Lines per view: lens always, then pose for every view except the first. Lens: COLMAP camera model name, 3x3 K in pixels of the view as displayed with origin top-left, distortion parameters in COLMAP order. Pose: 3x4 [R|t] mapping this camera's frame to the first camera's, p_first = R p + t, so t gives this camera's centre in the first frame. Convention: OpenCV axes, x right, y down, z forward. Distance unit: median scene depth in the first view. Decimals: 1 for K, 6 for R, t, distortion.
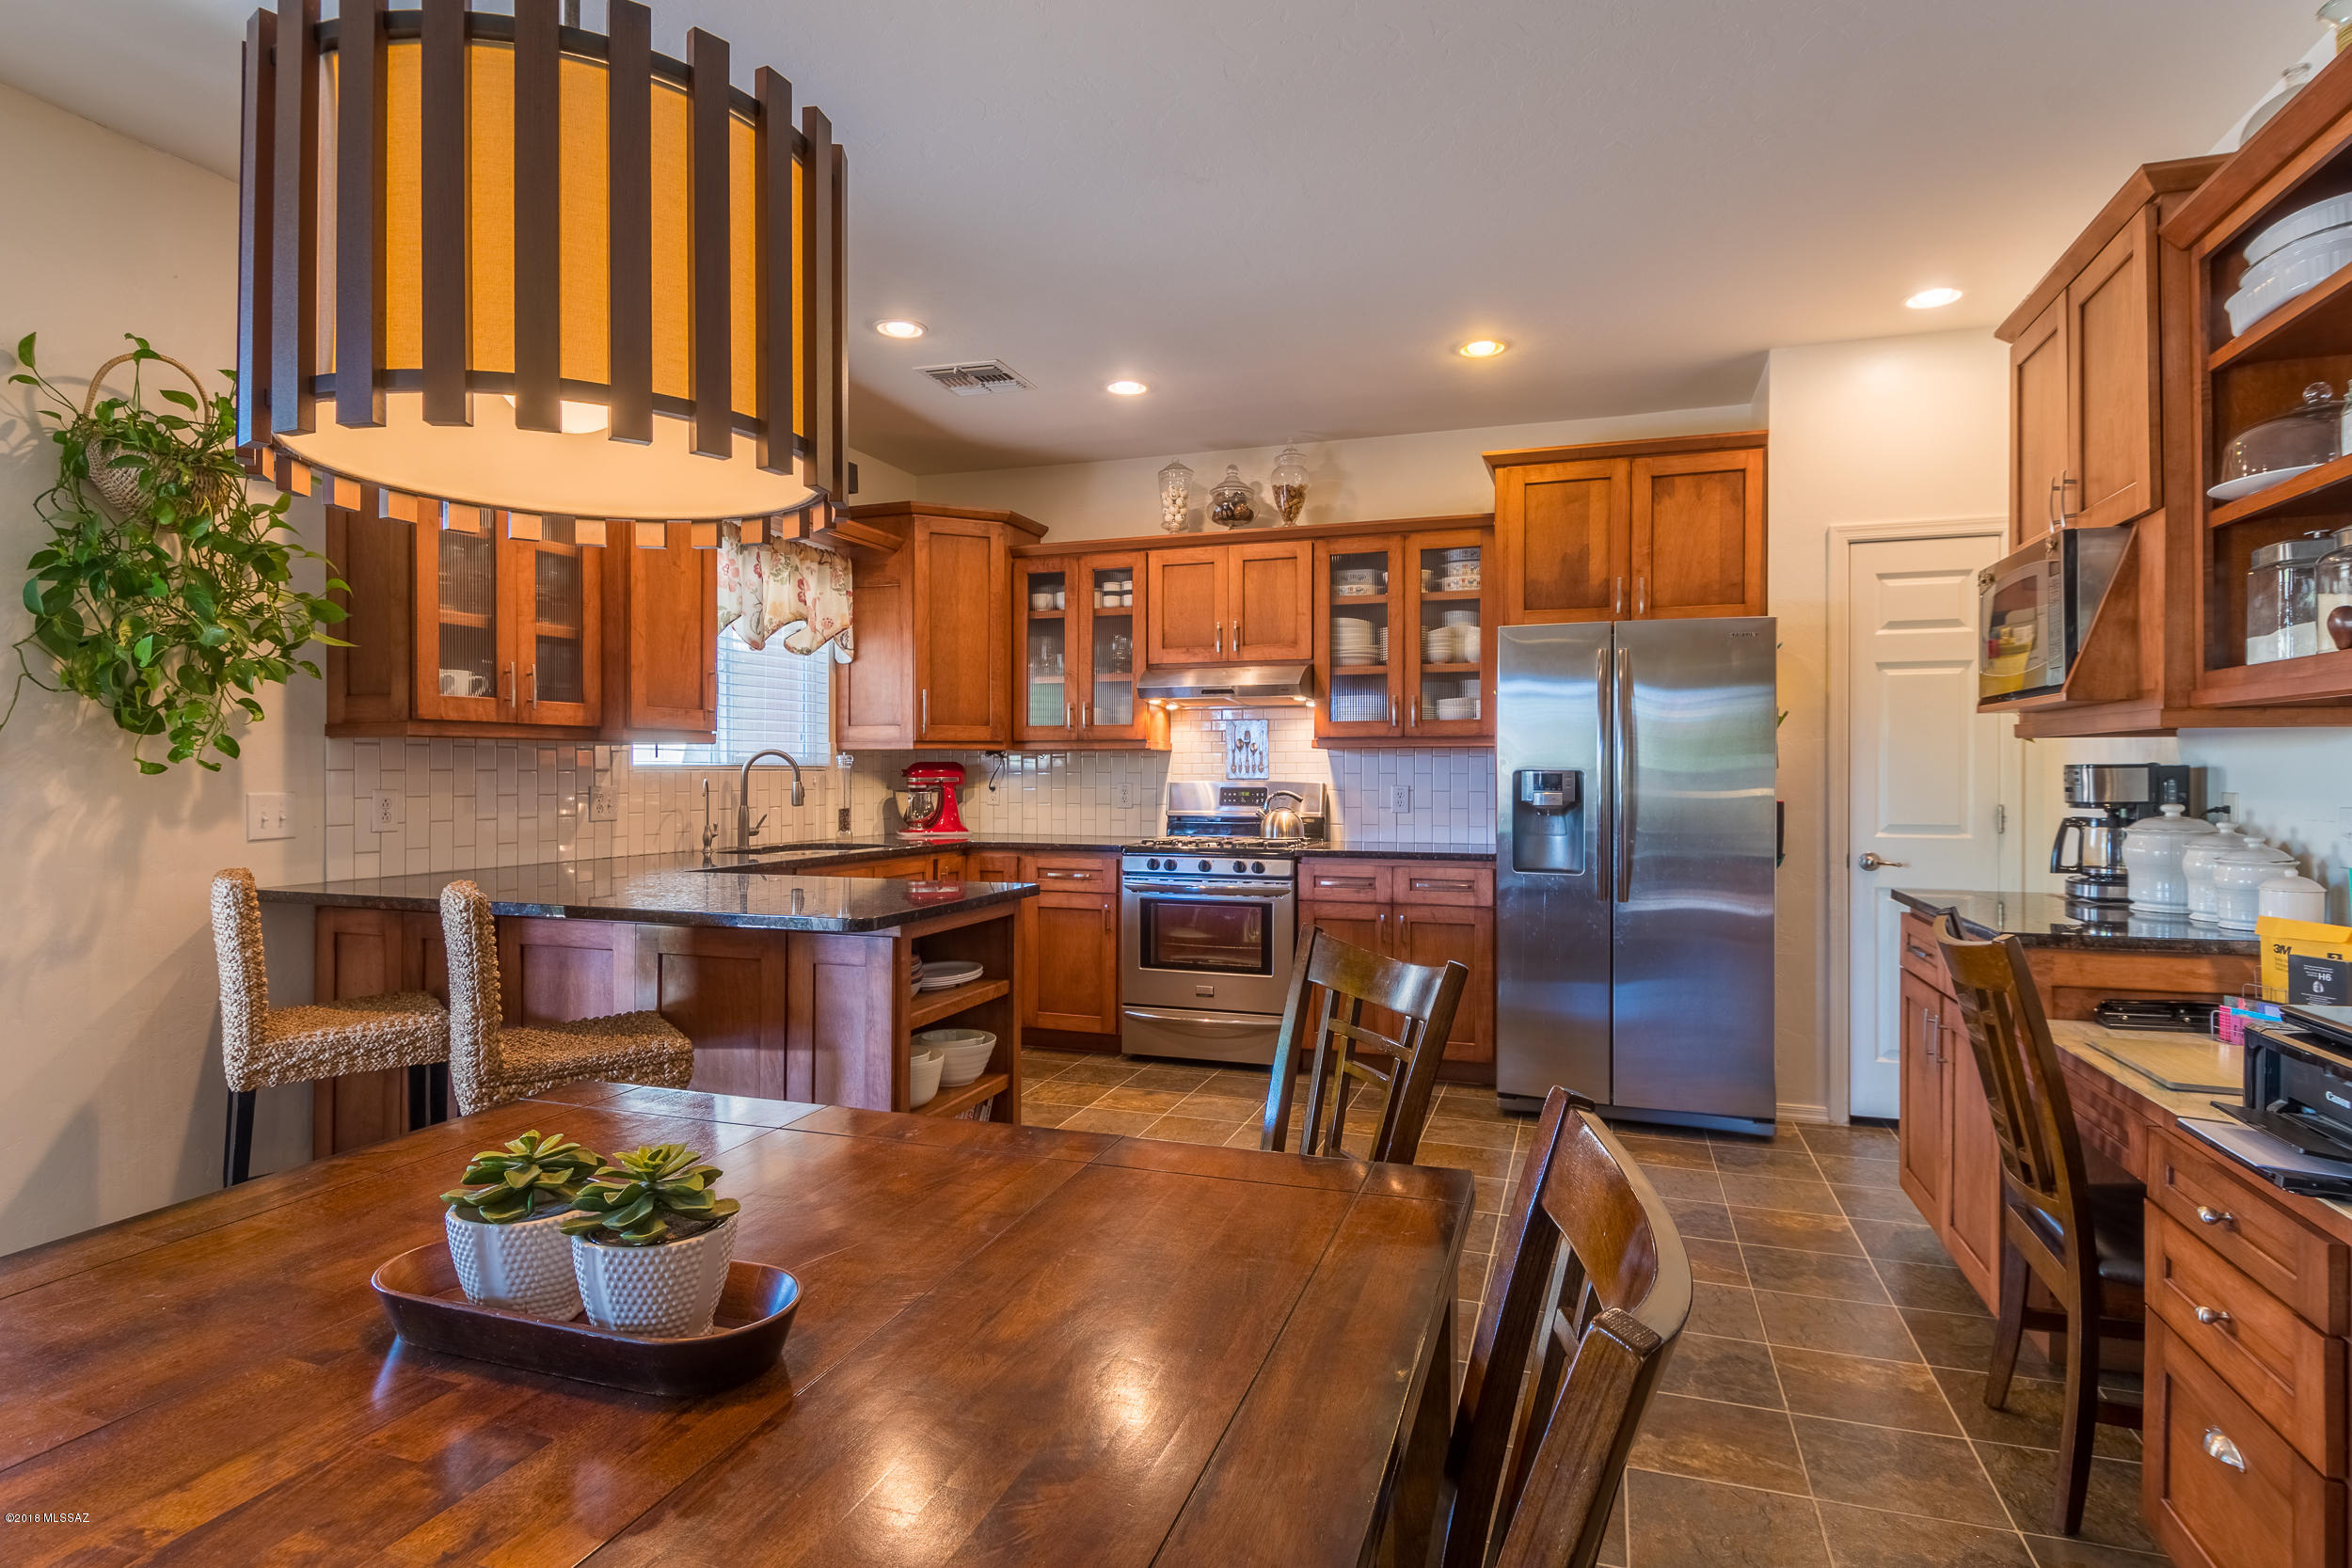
lens RADIAL K [[1228.7, 0, 1178.4], [0, 1228.7, 766.7], [0, 0, 1]] dist [0.021965, -0.024648]
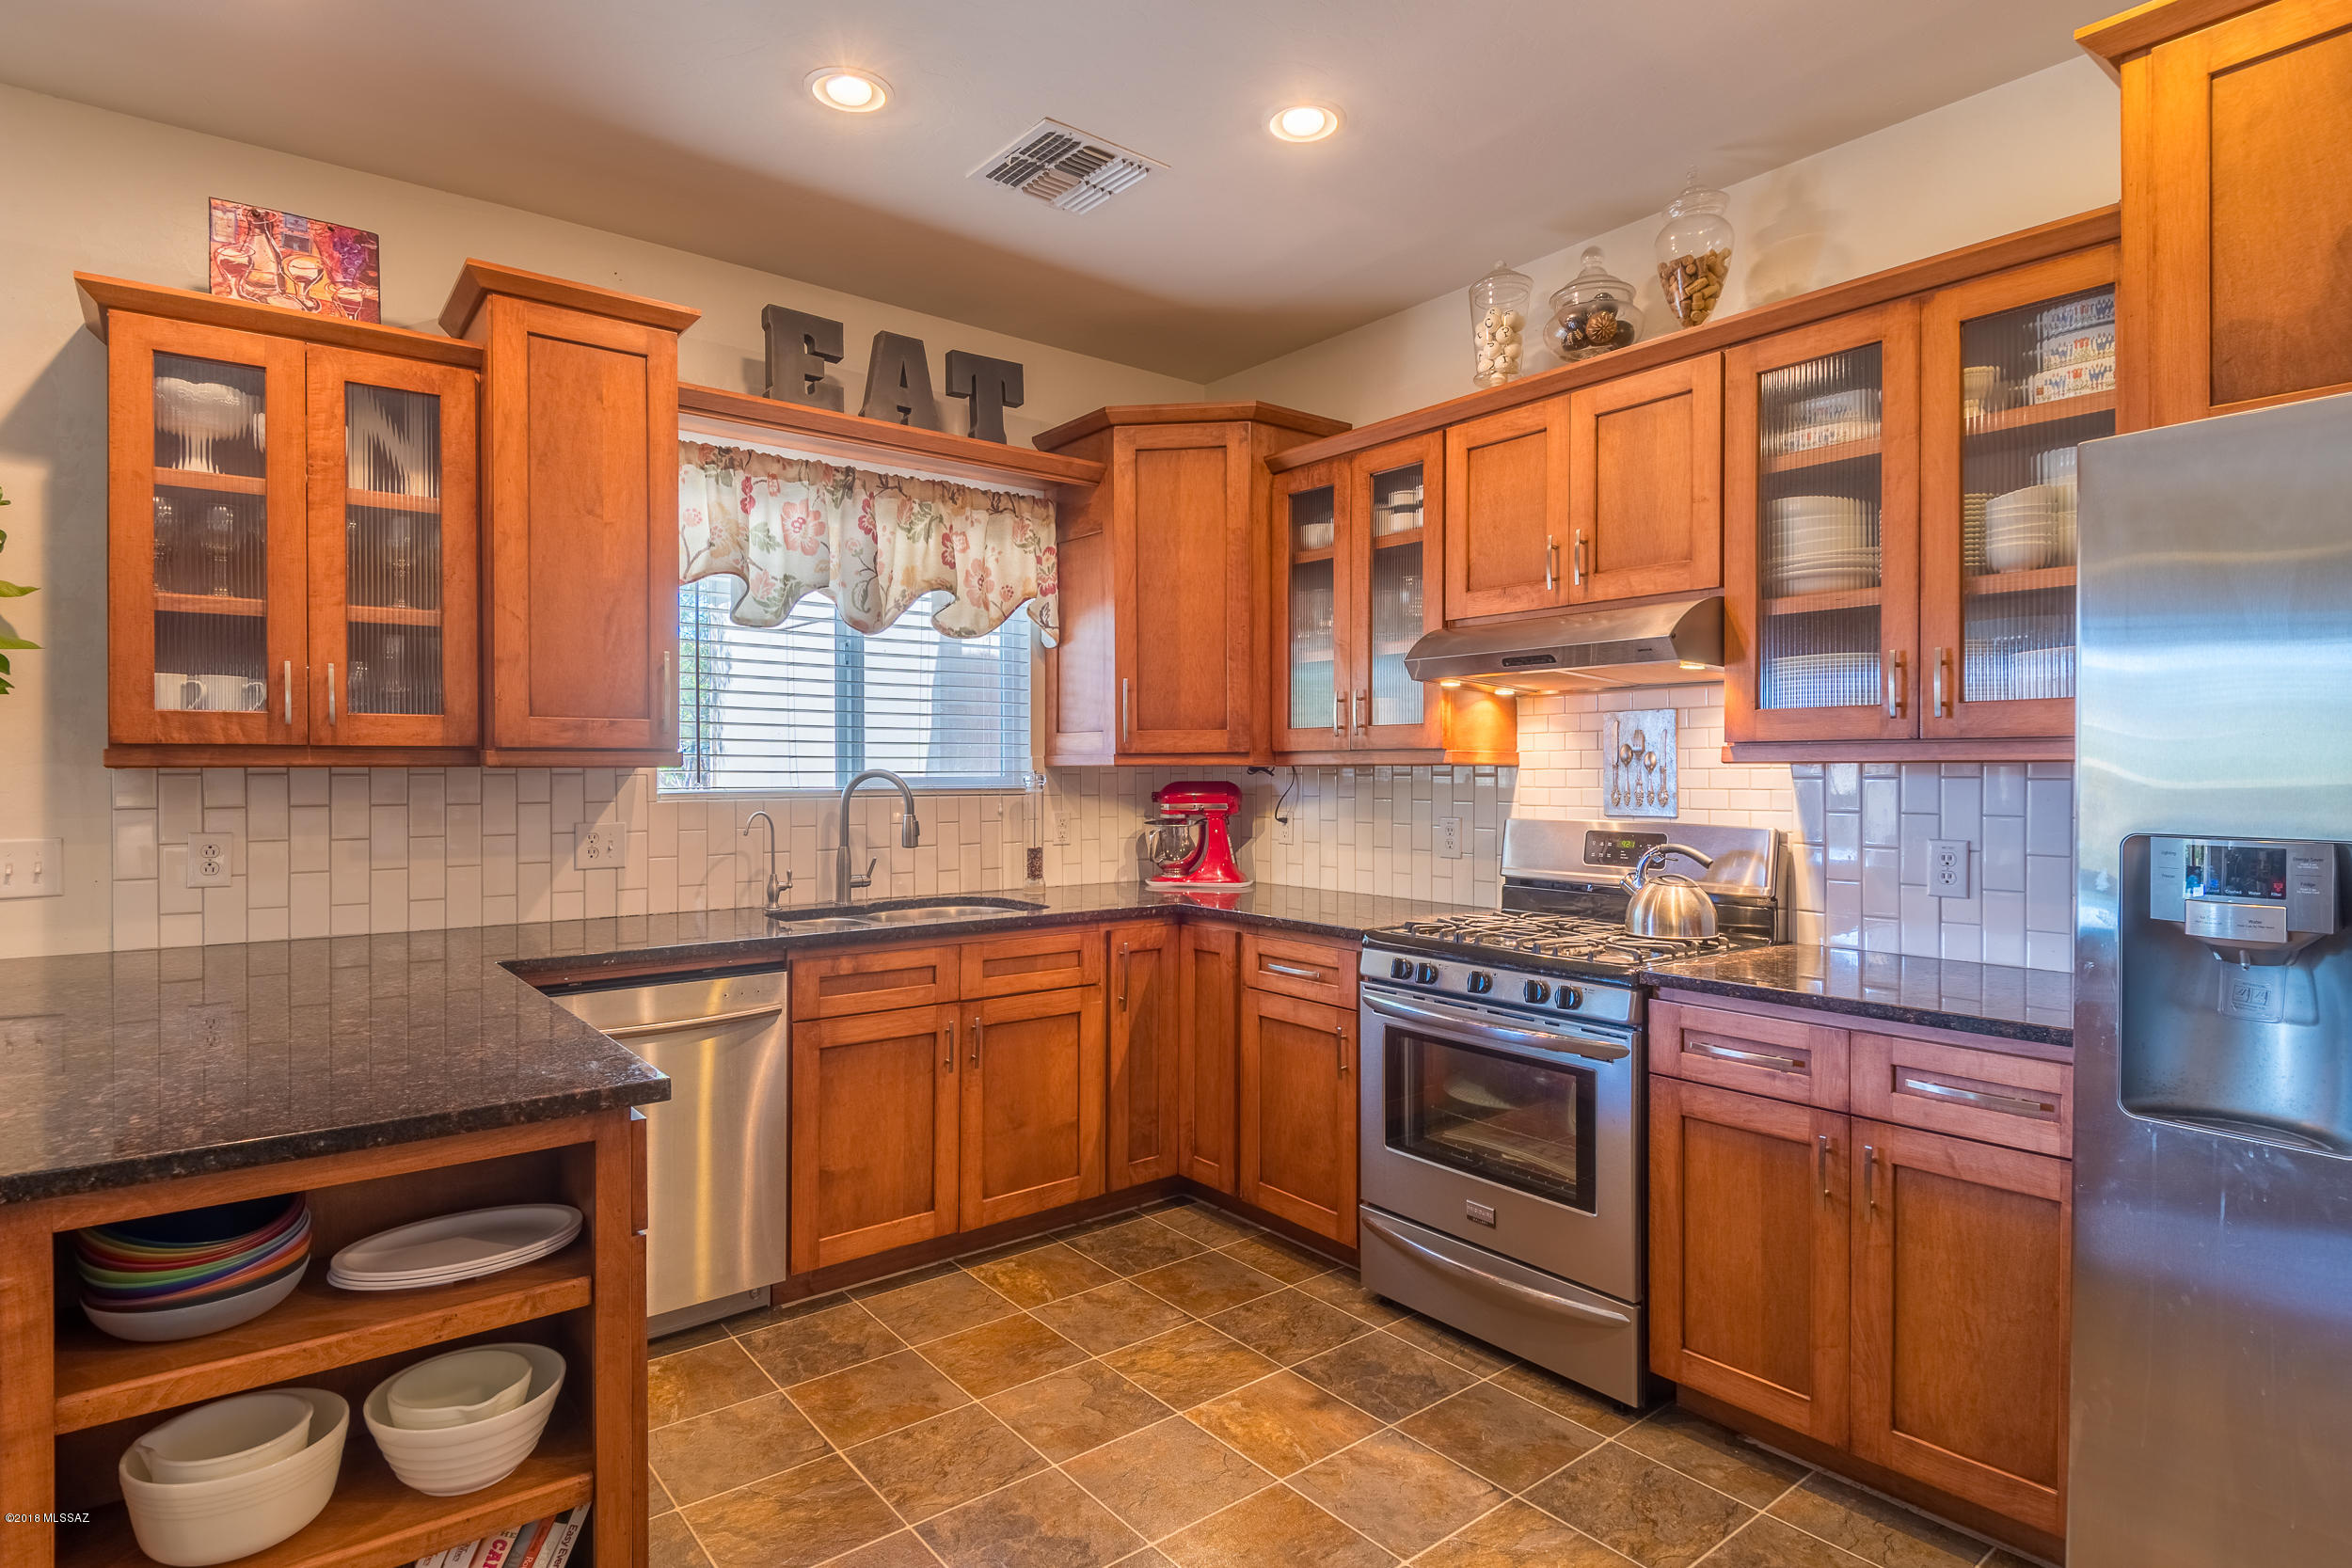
lens RADIAL K [[1228.7, 0, 1173.9], [0, 1228.7, 769.9], [0, 0, 1]] dist [0.021965, -0.024648]
pose [[0.841873, -0.000332, -0.539675, 0.194783], [0.002883, 0.999988, 0.003881, -0.015120], [0.539668, -0.004824, 0.841864, 0.455924]]
